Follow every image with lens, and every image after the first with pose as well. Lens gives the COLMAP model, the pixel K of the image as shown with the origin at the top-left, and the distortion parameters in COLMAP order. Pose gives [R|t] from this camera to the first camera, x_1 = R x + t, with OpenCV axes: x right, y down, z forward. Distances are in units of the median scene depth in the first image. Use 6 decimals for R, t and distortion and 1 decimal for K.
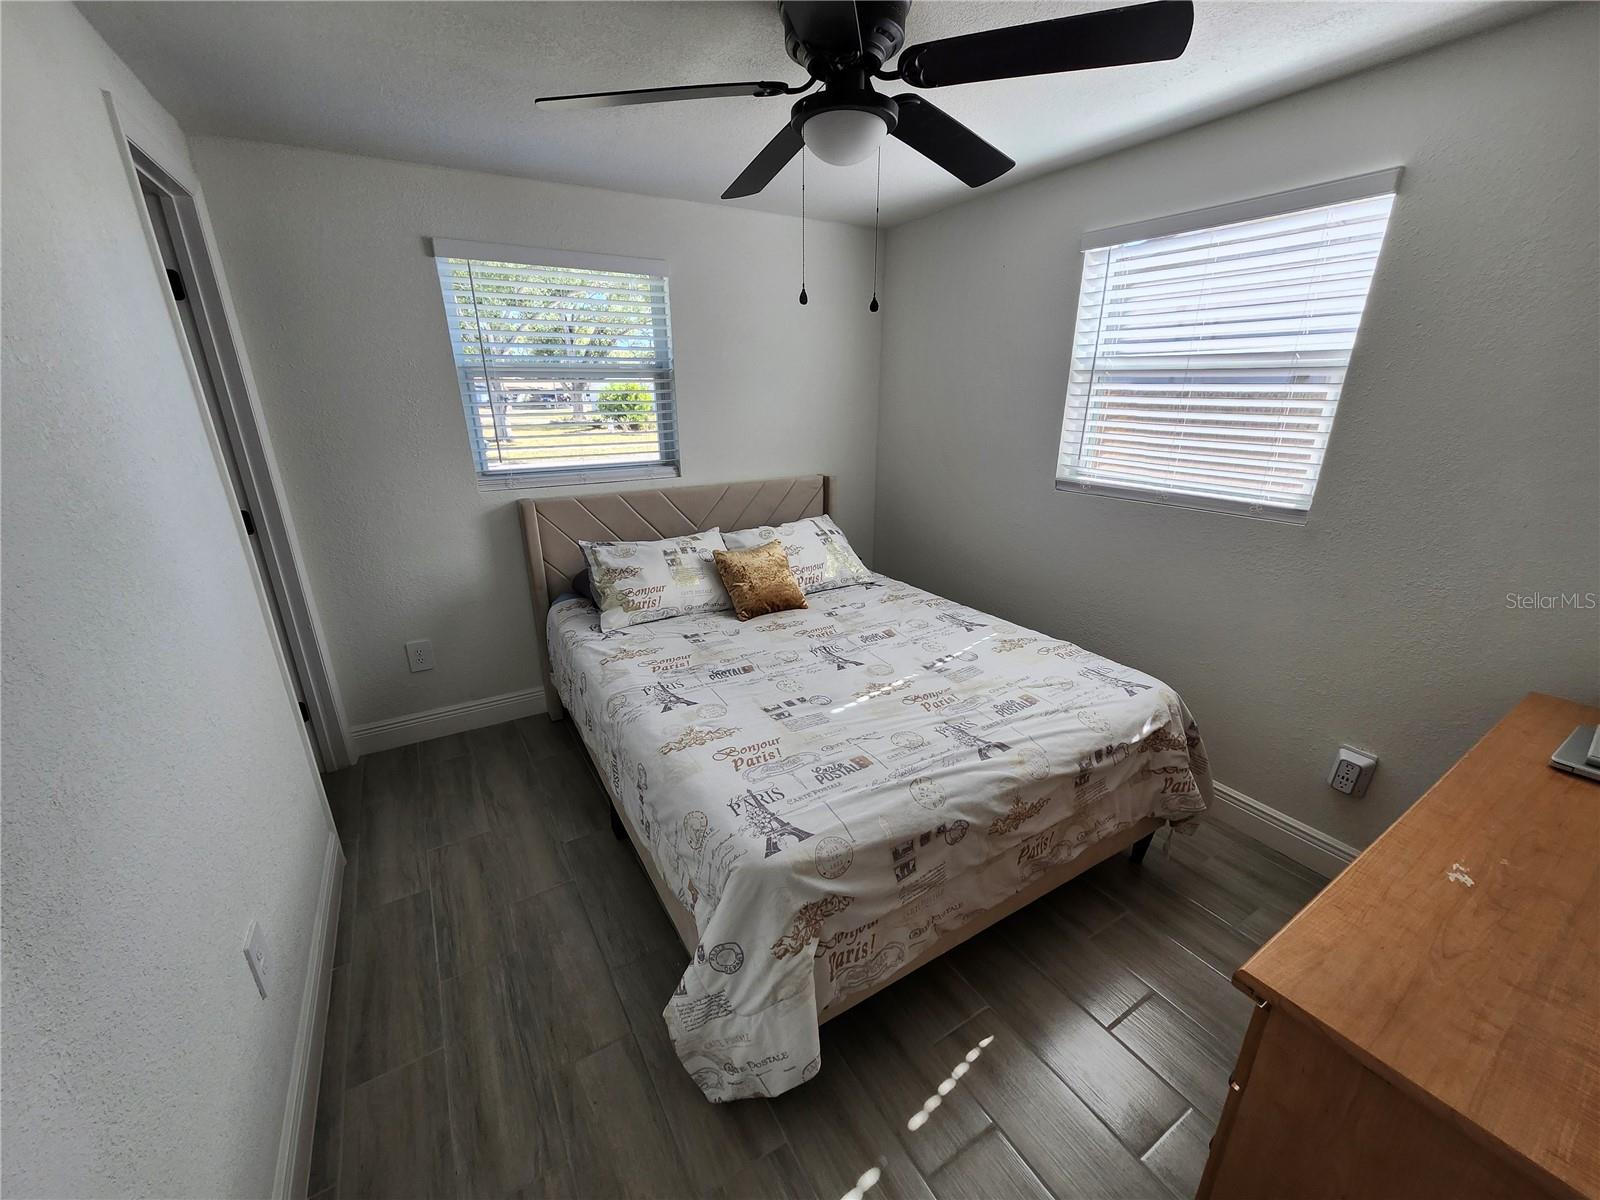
lens RADIAL K [[627.0, 0, 793.7], [0, 627.0, 603.3], [0, 0, 1]] dist [-0.000387, -0.000255]
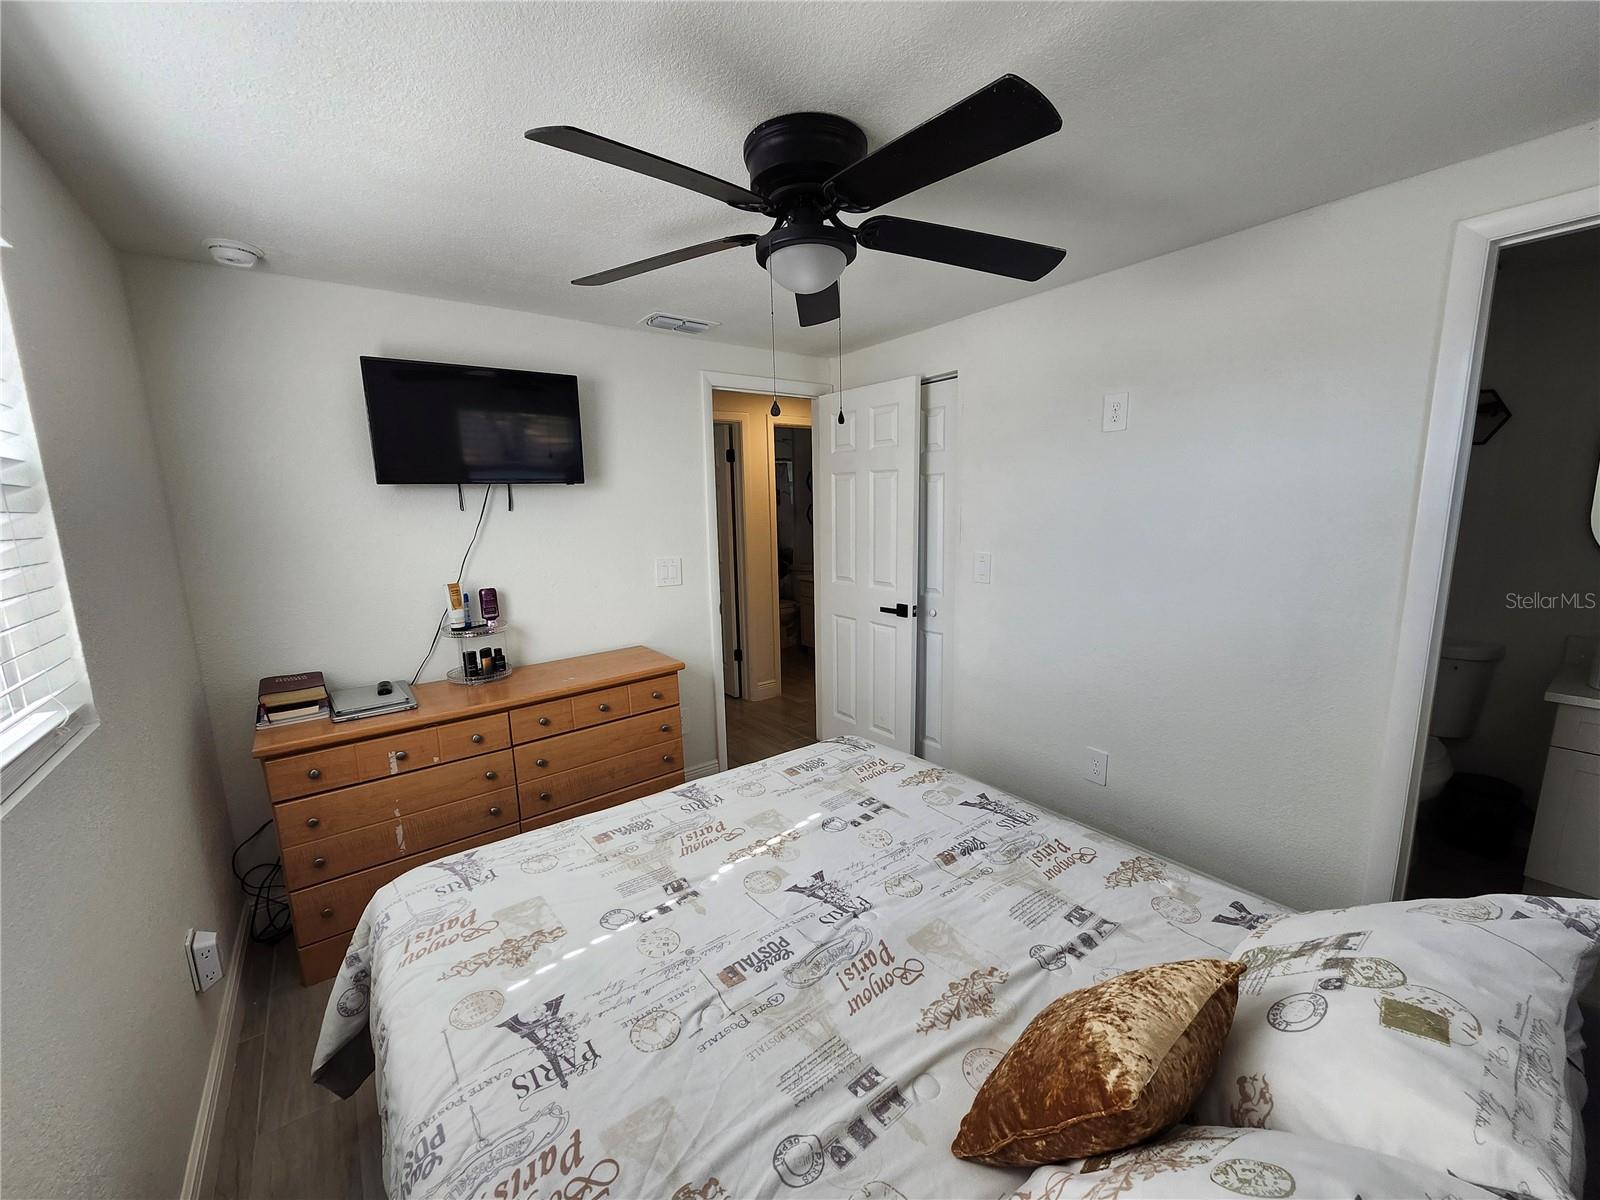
lens RADIAL K [[627.0, 0, 793.7], [0, 627.0, 603.3], [0, 0, 1]] dist [-0.000387, -0.000255]
pose [[-0.994435, 0.043636, -0.095893, 0.168397], [-0.007369, 0.879156, 0.476477, -0.535594], [0.105096, 0.474532, -0.873942, 1.571847]]
